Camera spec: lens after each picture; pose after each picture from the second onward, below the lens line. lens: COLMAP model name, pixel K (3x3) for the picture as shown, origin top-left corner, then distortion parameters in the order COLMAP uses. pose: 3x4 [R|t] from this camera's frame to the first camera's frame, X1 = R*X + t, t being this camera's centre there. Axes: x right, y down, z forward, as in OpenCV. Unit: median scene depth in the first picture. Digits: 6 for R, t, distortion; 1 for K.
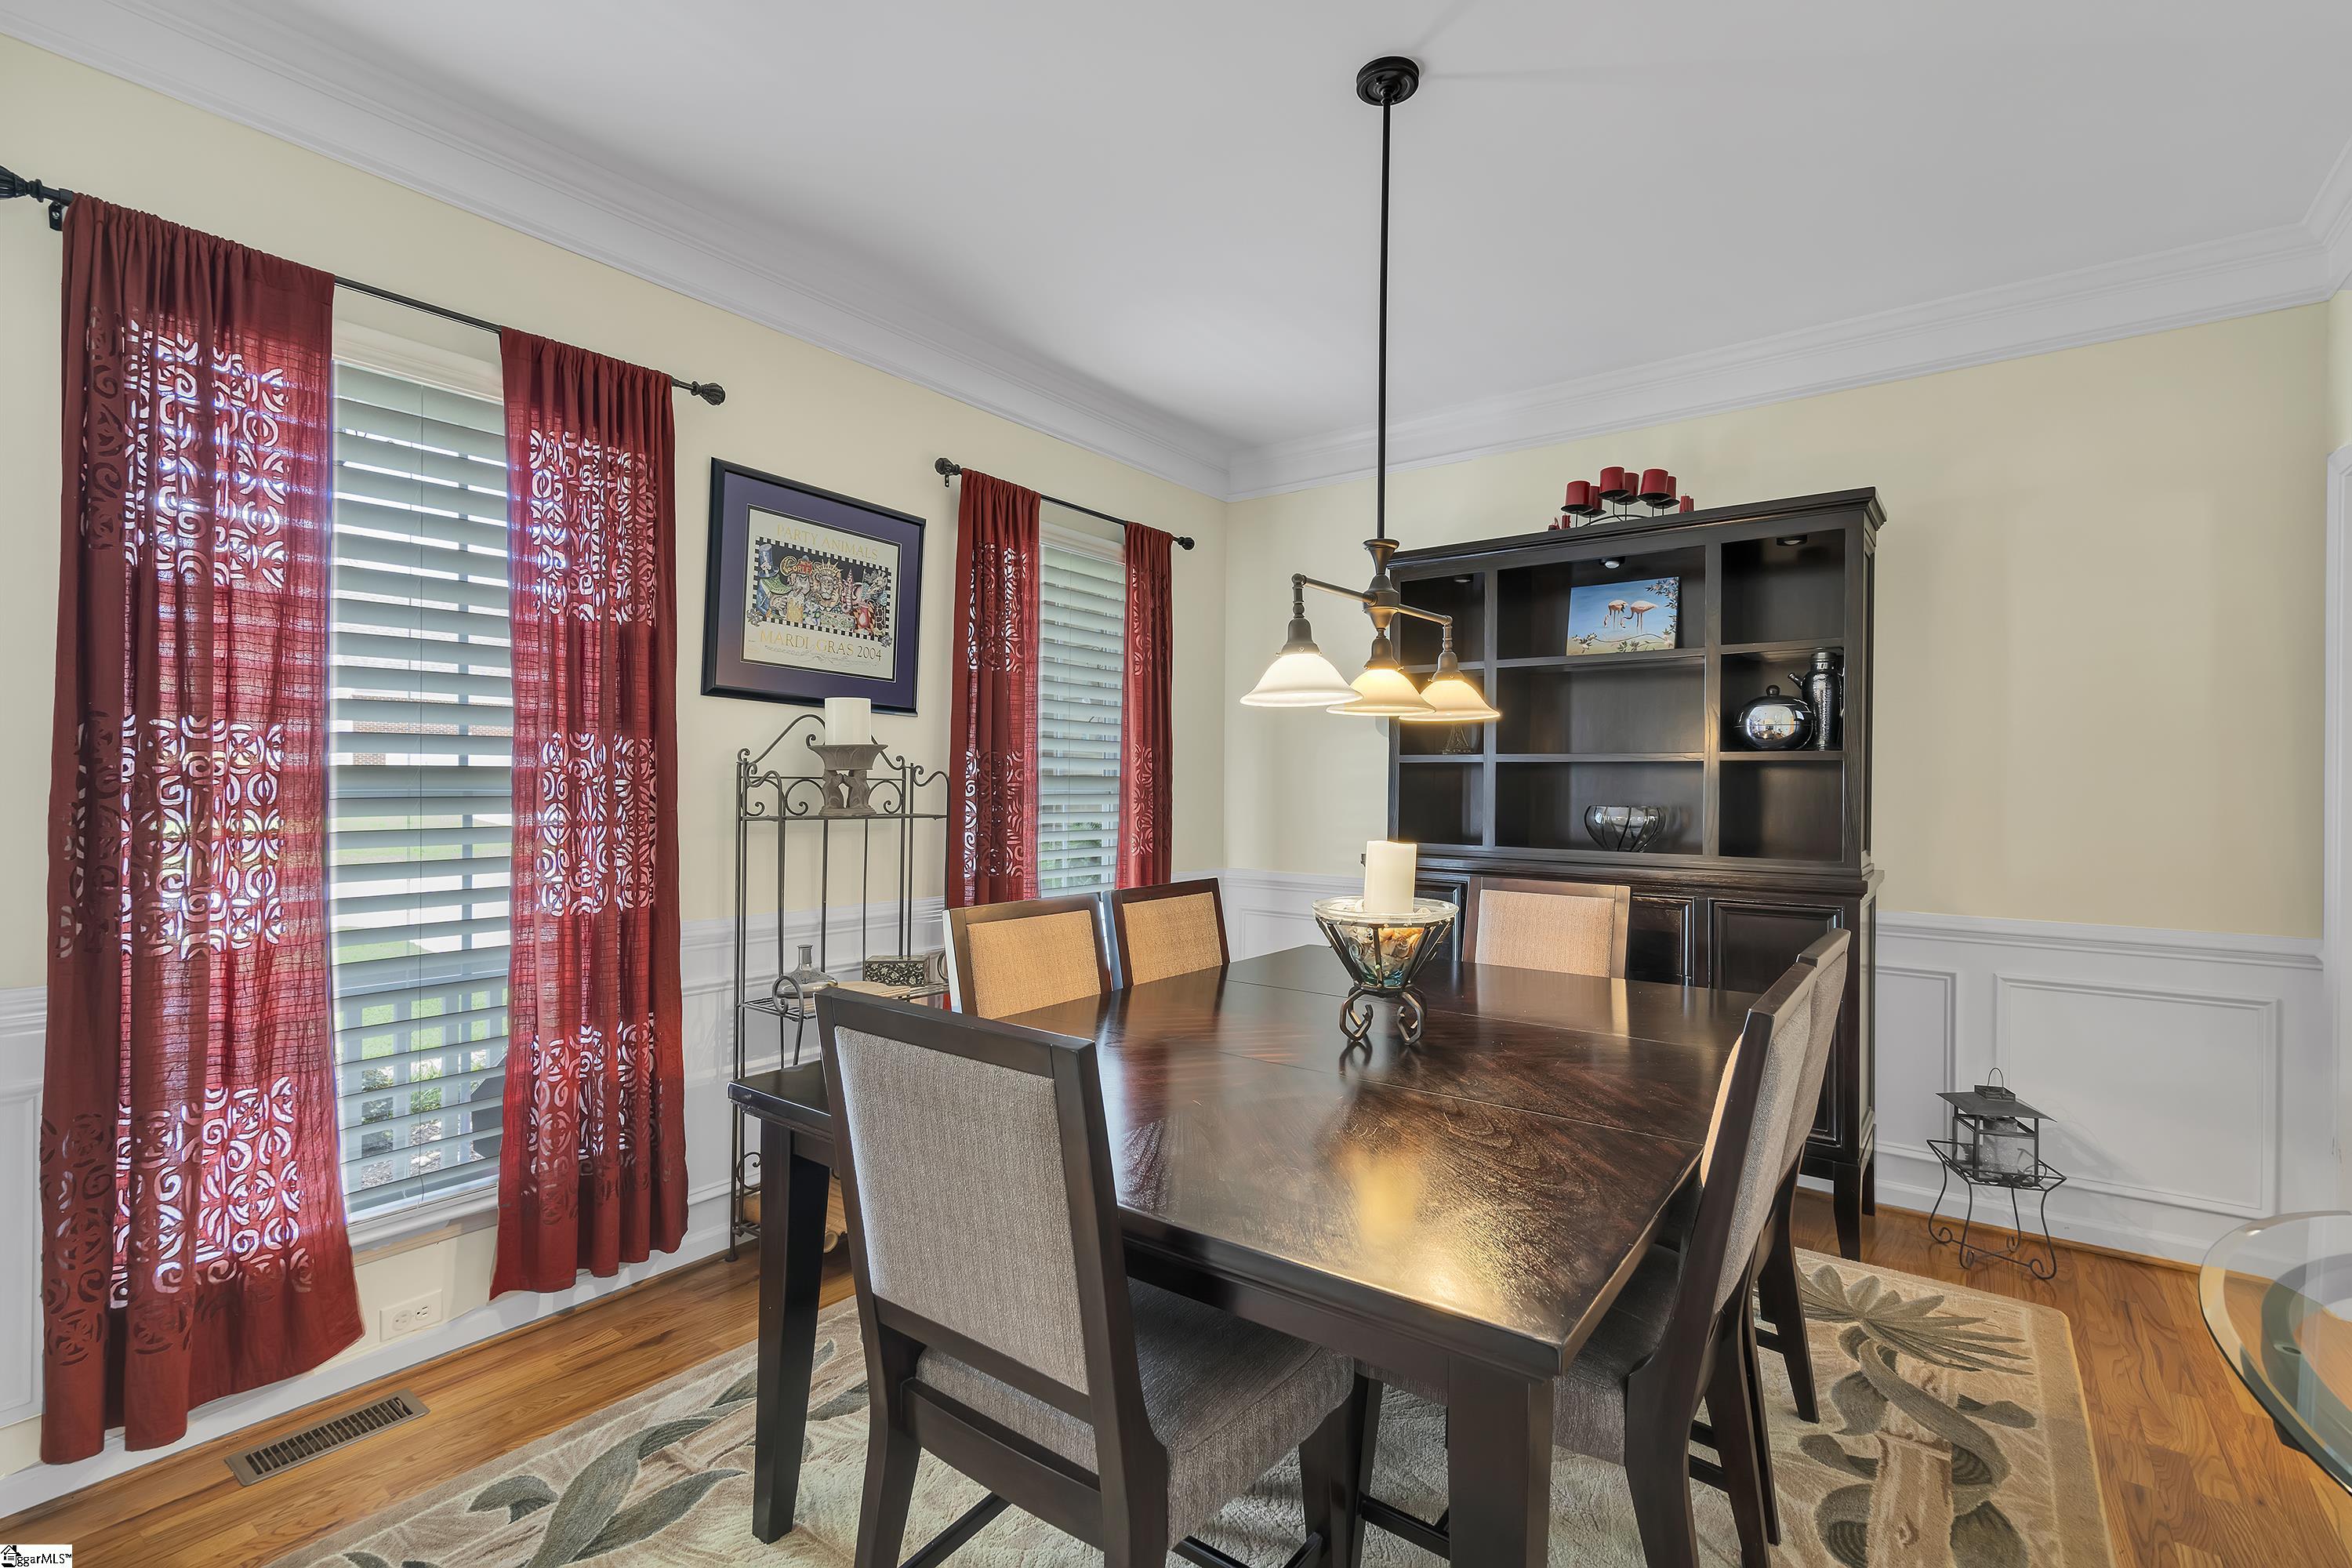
lens RADIAL K [[1056.7, 0, 1164.1], [0, 1056.7, 784.4], [0, 0, 1]] dist [-0.007571, 0.001775]
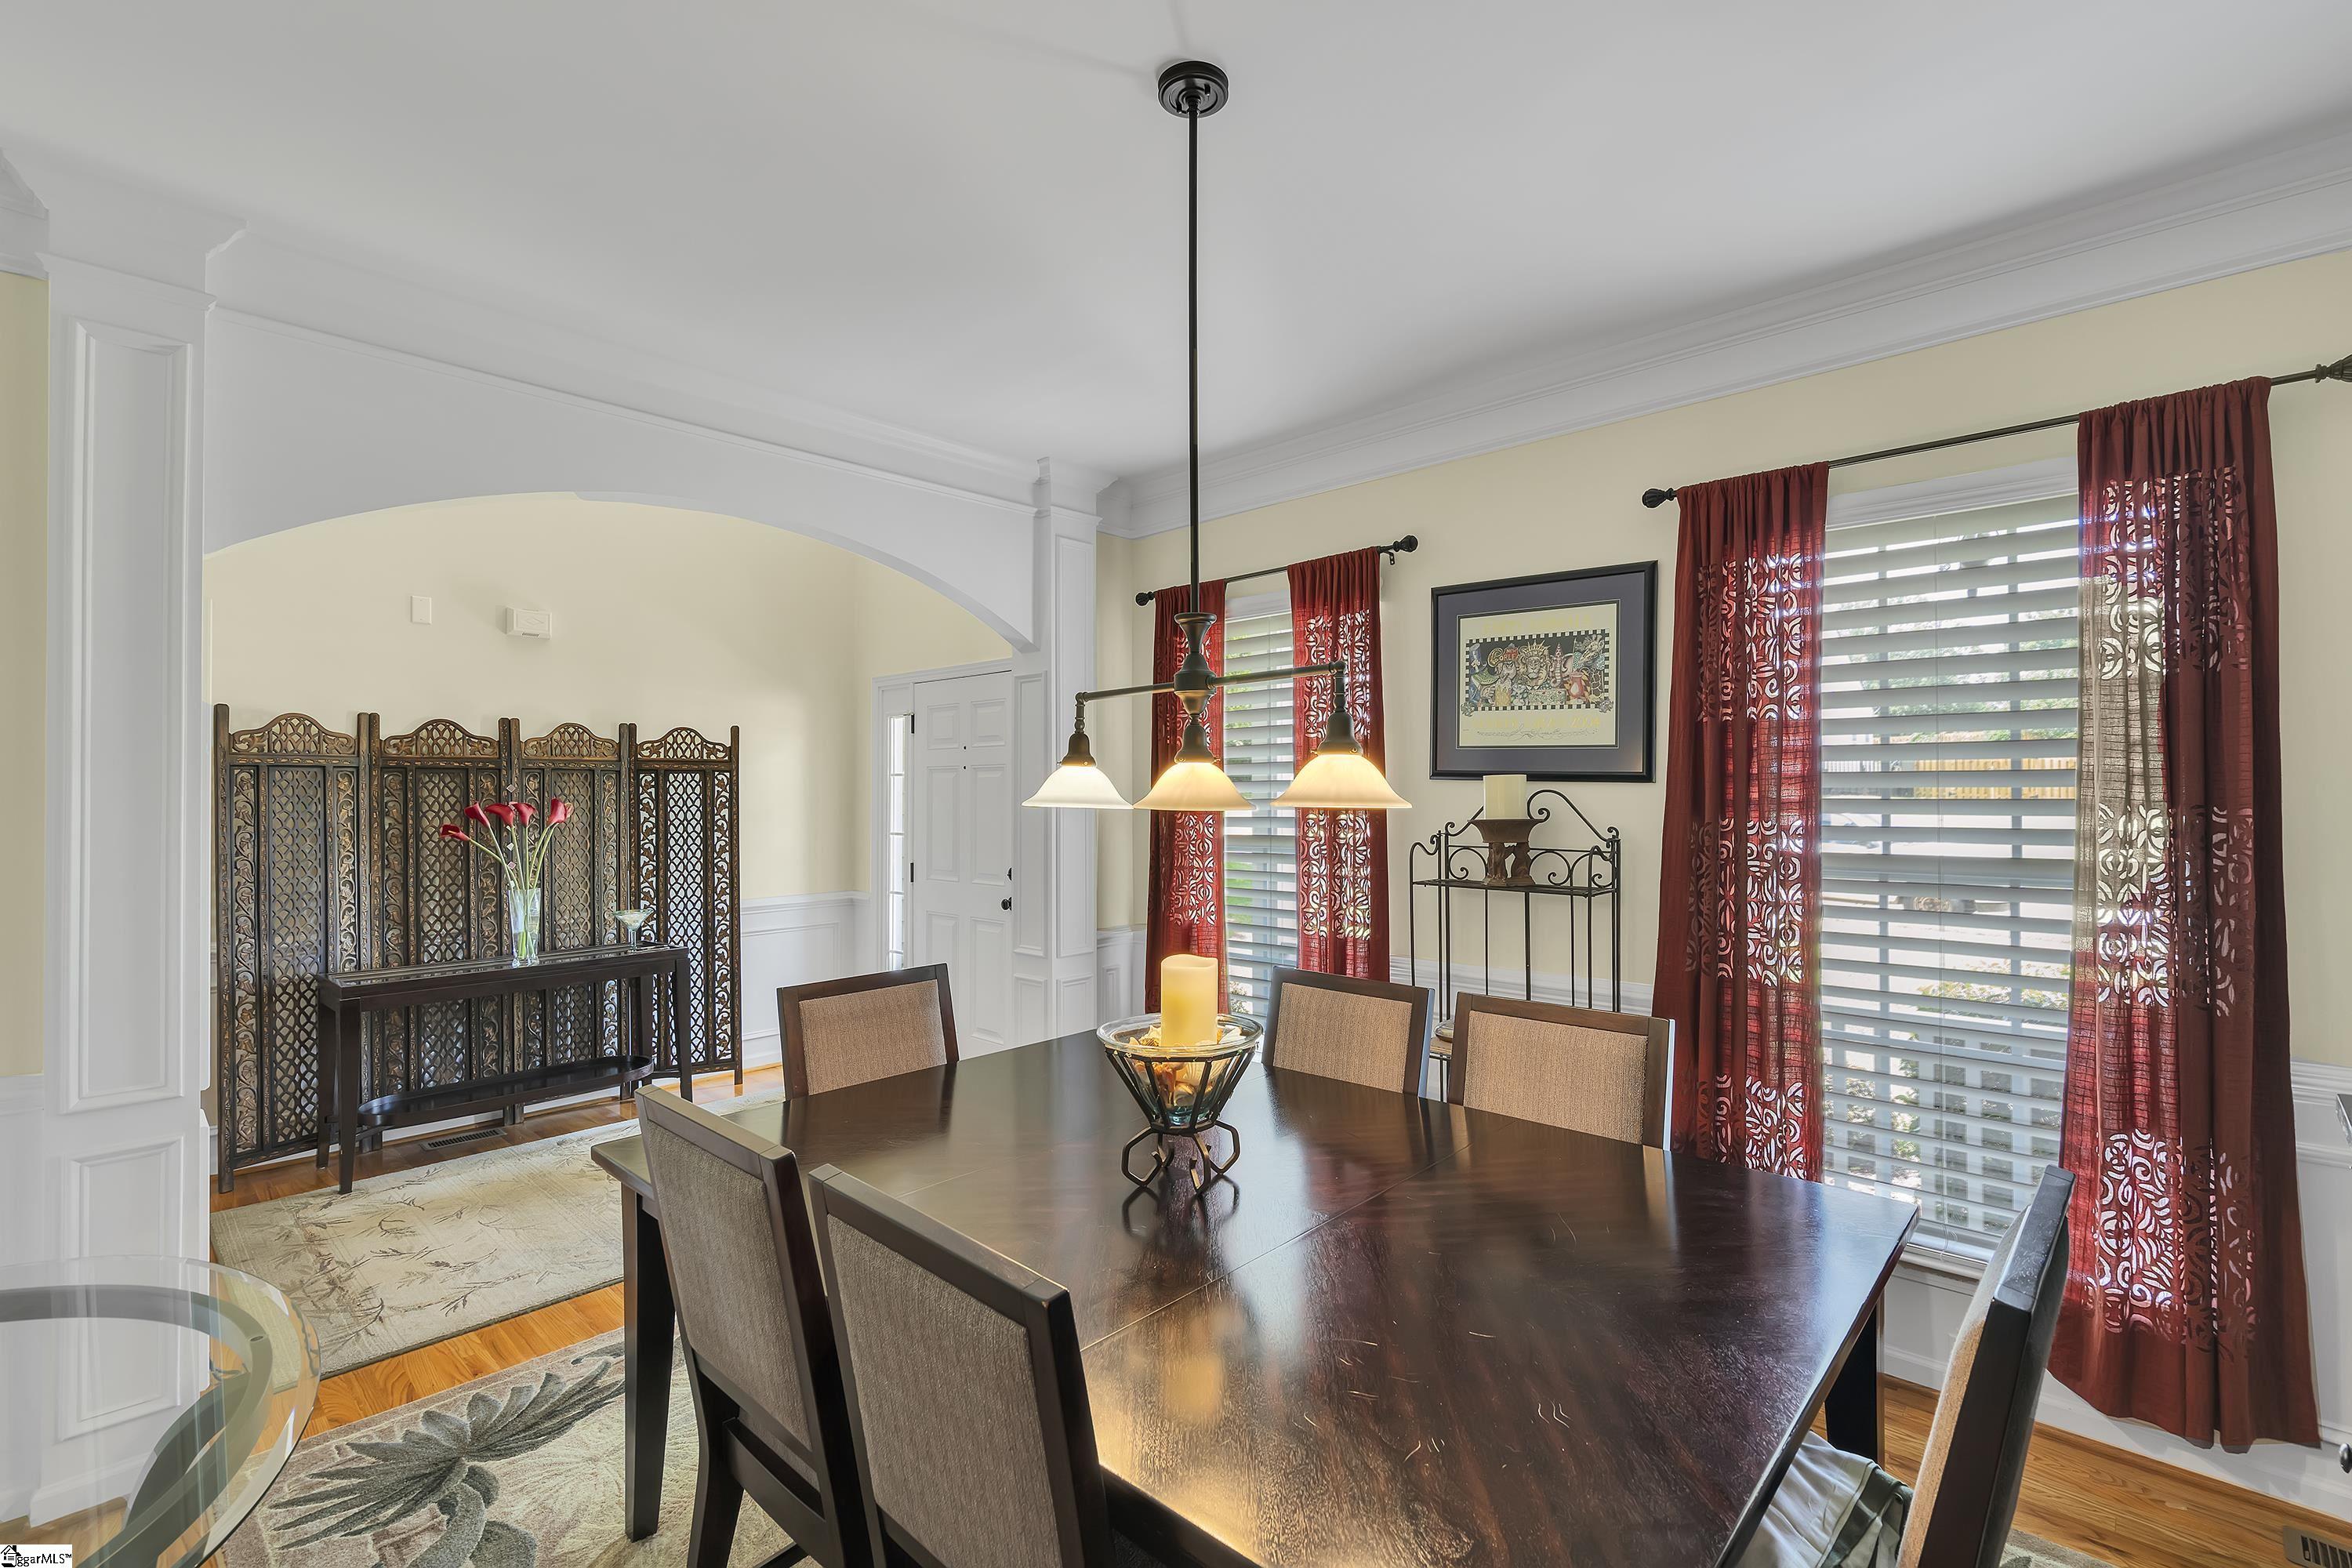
lens RADIAL K [[1056.7, 0, 1174.7], [0, 1056.7, 784.8], [0, 0, 1]] dist [-0.007571, 0.001775]
pose [[-0.113065, -0.017776, -0.993429, 0.804295], [-0.001389, 0.999842, -0.017732, -0.053033], [0.993587, -0.000625, -0.113072, 0.803990]]
